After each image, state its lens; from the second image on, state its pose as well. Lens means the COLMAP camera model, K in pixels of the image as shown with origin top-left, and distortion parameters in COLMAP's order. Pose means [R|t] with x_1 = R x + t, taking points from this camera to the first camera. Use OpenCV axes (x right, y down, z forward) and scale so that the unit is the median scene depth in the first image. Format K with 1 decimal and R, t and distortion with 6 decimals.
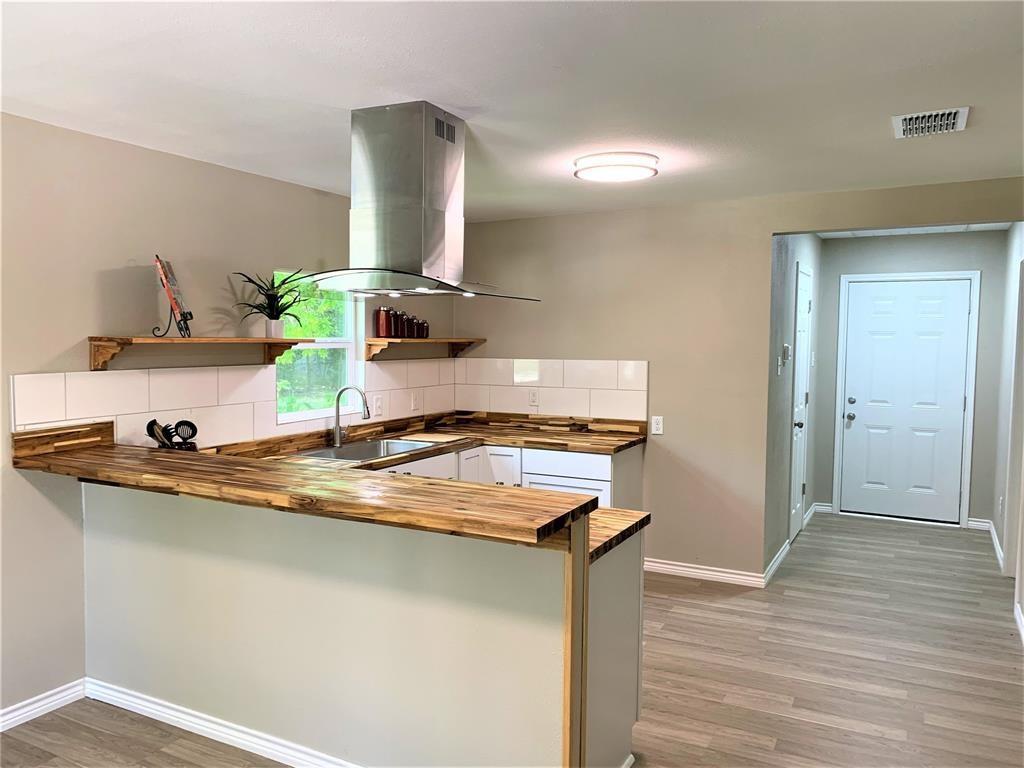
lens RADIAL K [[783.7, 0, 507.3], [0, 783.7, 381.5], [0, 0, 1]] dist [0.053576, -0.028934]
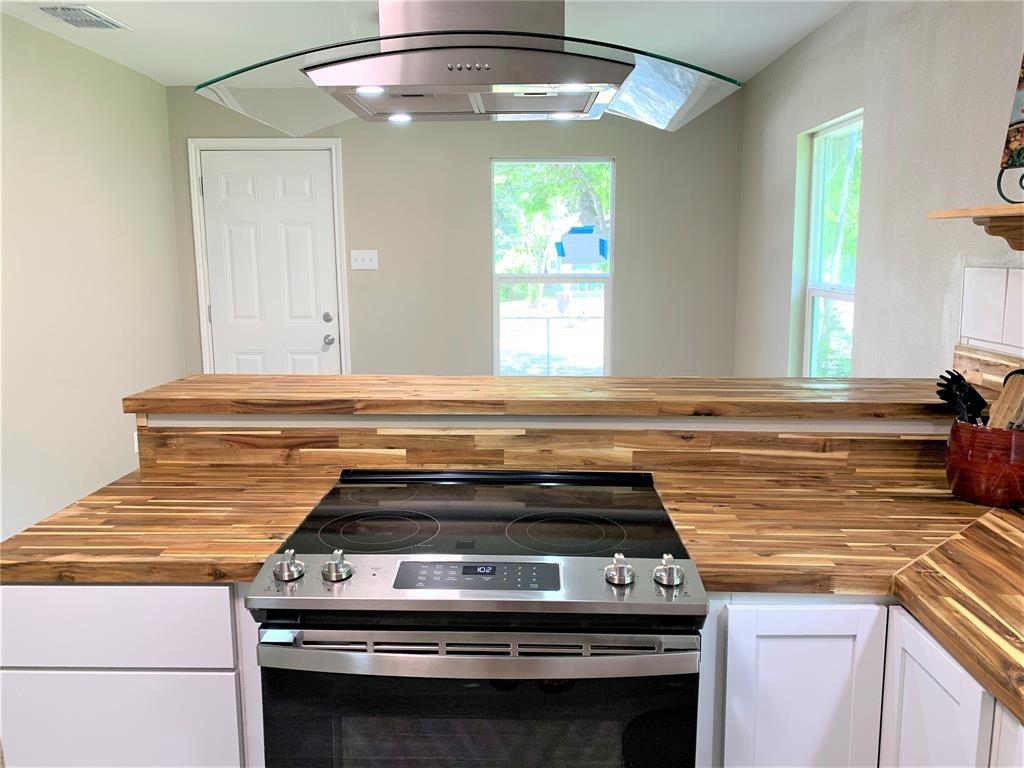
lens RADIAL K [[783.7, 0, 509.6], [0, 783.7, 374.1], [0, 0, 1]] dist [0.053576, -0.028934]
pose [[-0.902087, 0.062855, -0.426953, 0.051422], [-0.031209, 0.977245, 0.209807, -0.032377], [0.430425, 0.202589, -0.879598, 0.908191]]
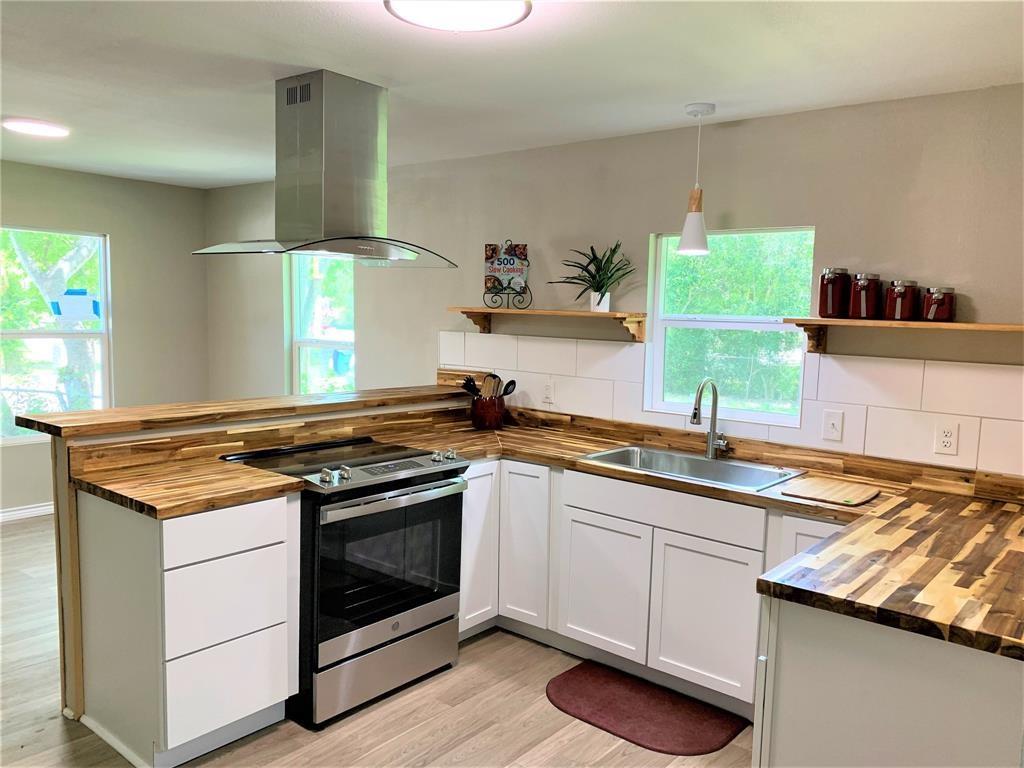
lens RADIAL K [[783.7, 0, 495.9], [0, 783.7, 394.4], [0, 0, 1]] dist [0.053576, -0.028934]
pose [[-0.225876, 0.090396, -0.969953, 0.523501], [-0.089398, 0.989560, 0.113042, -0.042536], [0.970045, 0.112246, -0.215437, 0.886055]]
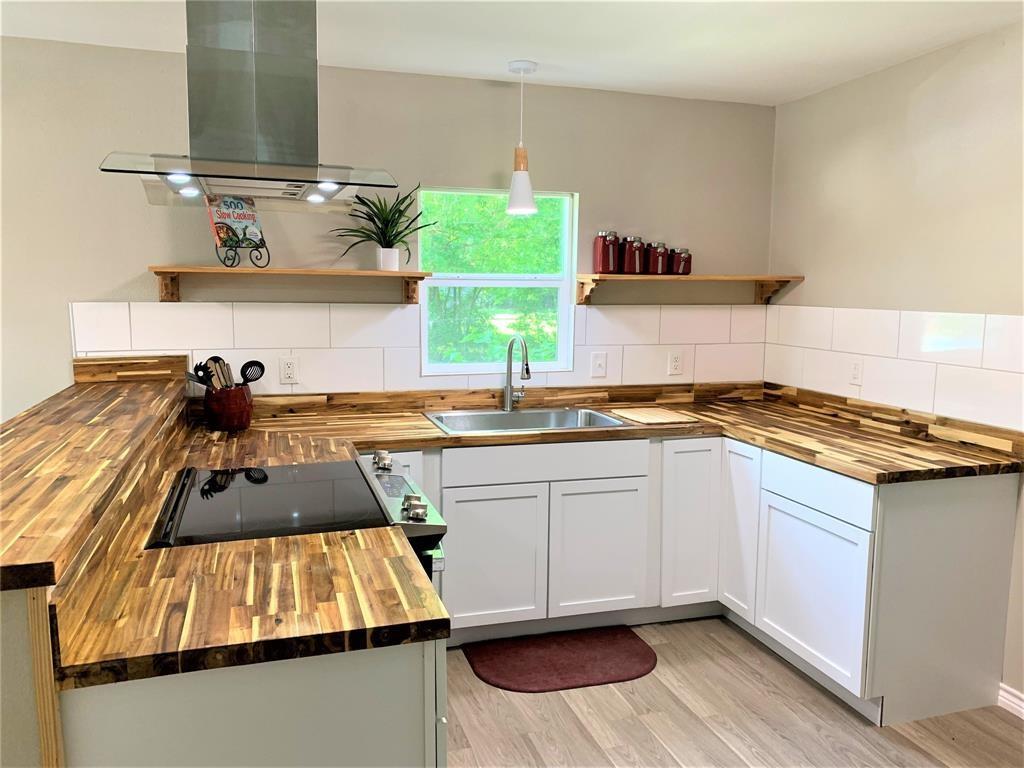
lens RADIAL K [[783.7, 0, 500.7], [0, 783.7, 391.6], [0, 0, 1]] dist [0.053576, -0.028934]
pose [[0.700370, 0.098006, -0.707019, 0.310747], [-0.046823, 0.994703, 0.091502, -0.008199], [0.712242, -0.030981, 0.701250, 0.409263]]
